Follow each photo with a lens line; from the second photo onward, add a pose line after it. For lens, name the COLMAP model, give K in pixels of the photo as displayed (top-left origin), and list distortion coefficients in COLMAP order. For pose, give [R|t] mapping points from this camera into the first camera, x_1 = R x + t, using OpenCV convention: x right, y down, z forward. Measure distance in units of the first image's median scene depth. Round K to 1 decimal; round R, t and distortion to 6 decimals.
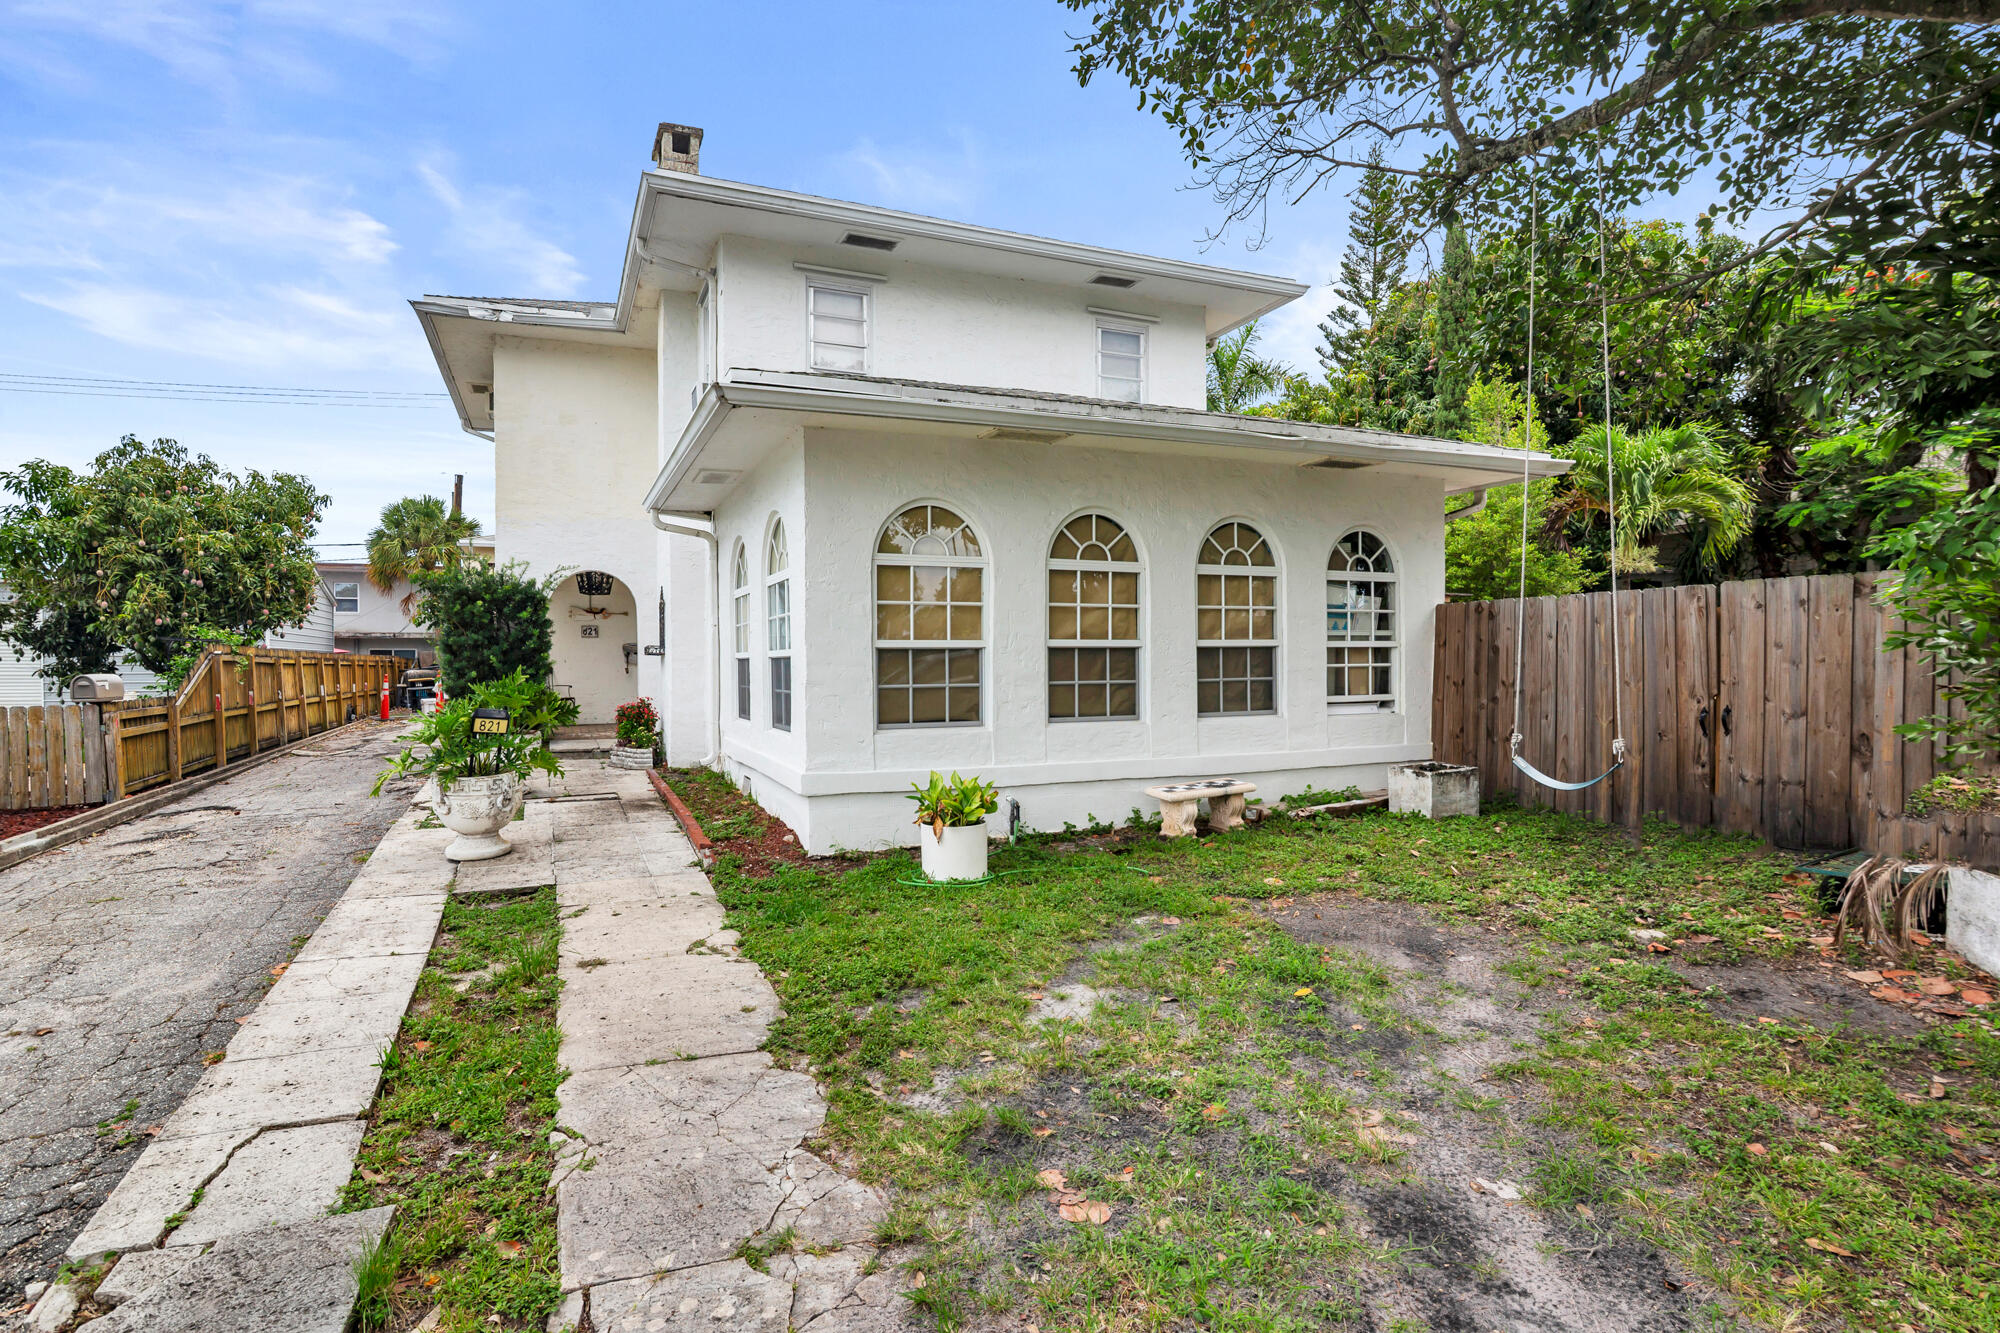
lens RADIAL K [[912.7, 0, 899.3], [0, 912.7, 663.2], [0, 0, 1]] dist [-0.016012, -0.000303]
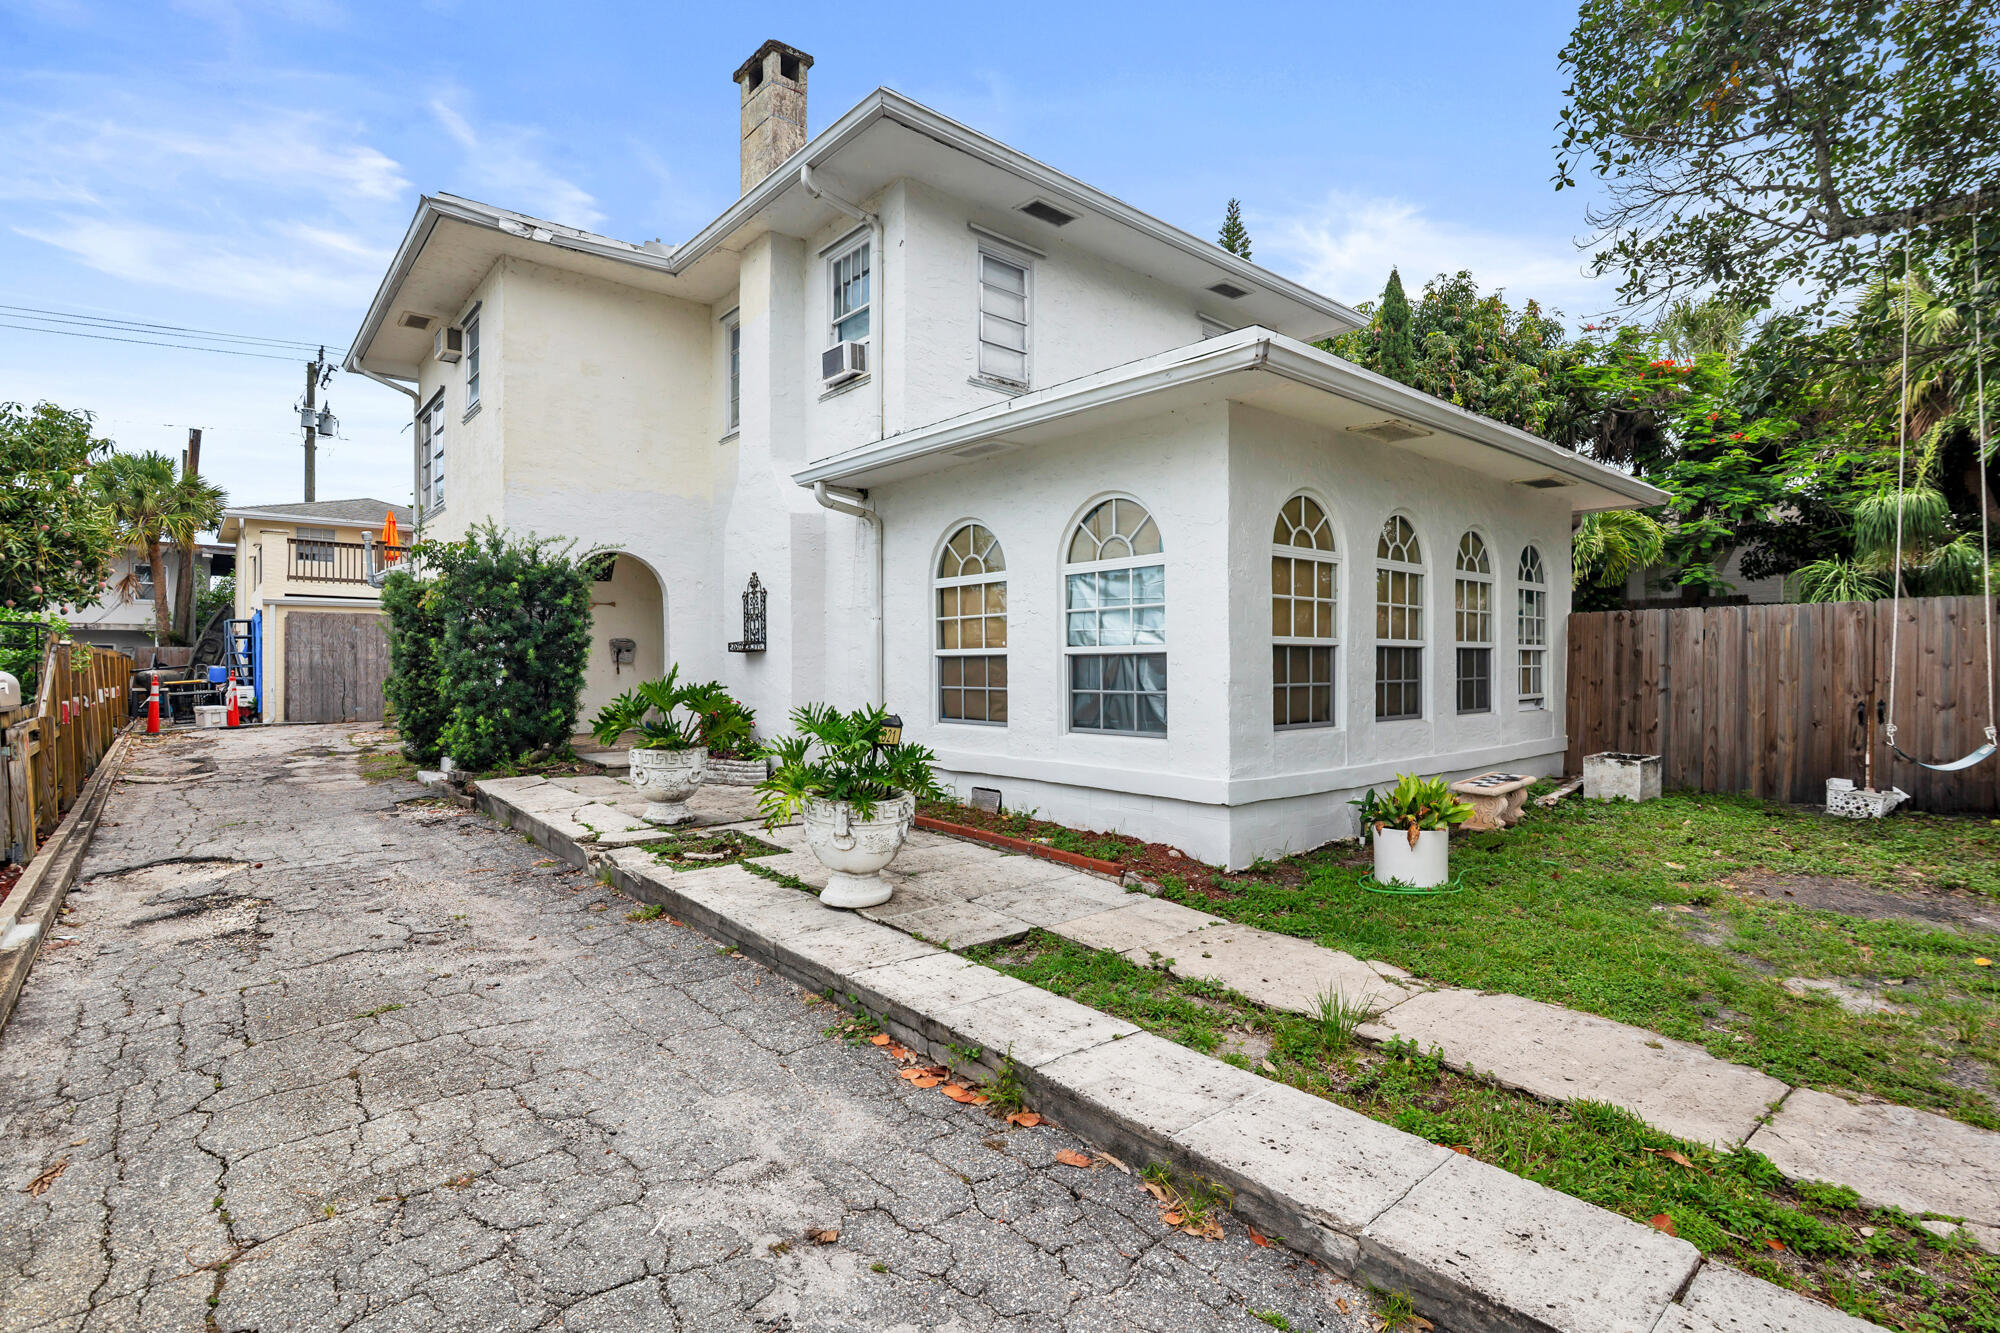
lens RADIAL K [[912.7, 0, 998.7], [0, 912.7, 659.8], [0, 0, 1]] dist [-0.016012, -0.000303]
pose [[0.949941, 0.007643, 0.312337, -0.473596], [-0.005111, 0.999947, -0.008923, 0.007441], [-0.312389, 0.006880, 0.949929, 0.164619]]
